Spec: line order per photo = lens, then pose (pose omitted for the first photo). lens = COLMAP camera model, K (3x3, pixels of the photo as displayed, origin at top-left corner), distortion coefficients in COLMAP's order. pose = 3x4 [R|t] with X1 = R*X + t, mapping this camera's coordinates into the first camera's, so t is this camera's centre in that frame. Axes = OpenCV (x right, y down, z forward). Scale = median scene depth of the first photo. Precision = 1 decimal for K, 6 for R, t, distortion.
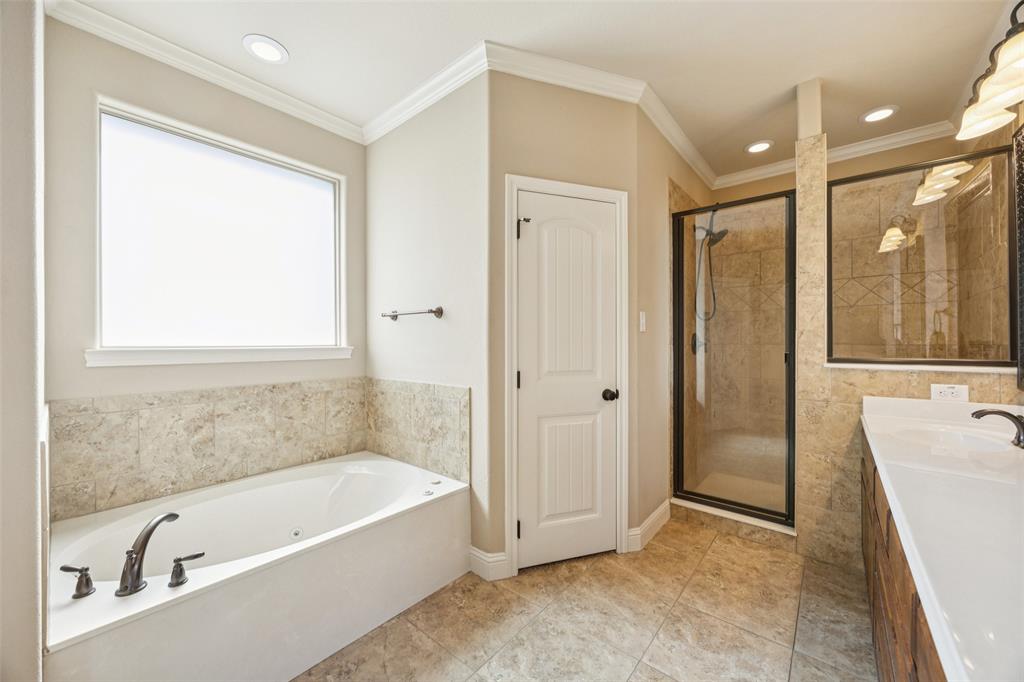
lens RADIAL K [[390.8, 0, 511.4], [0, 390.8, 338.5], [0, 0, 1]] dist [-0.000452, 0.000007]
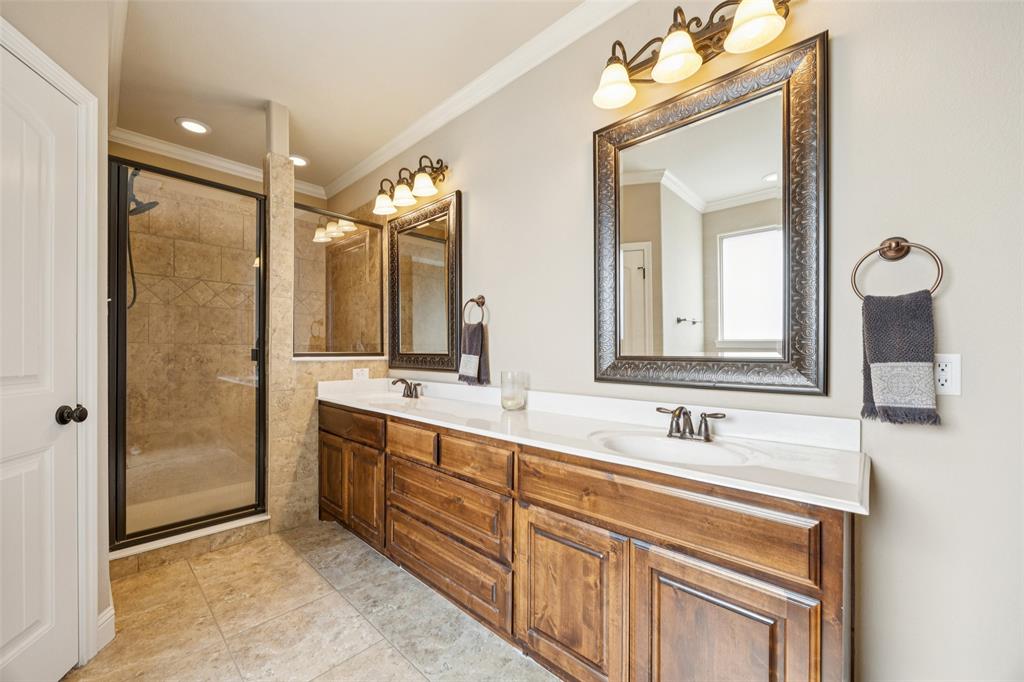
lens RADIAL K [[390.2, 0, 510.3], [0, 390.2, 346.6], [0, 0, 1]] dist [-0.000597, -0.000226]
pose [[0.055193, 0.013388, 0.998386, -0.318193], [-0.010755, 0.999860, -0.012813, 0.039294], [-0.998418, -0.010031, 0.055330, 0.286260]]
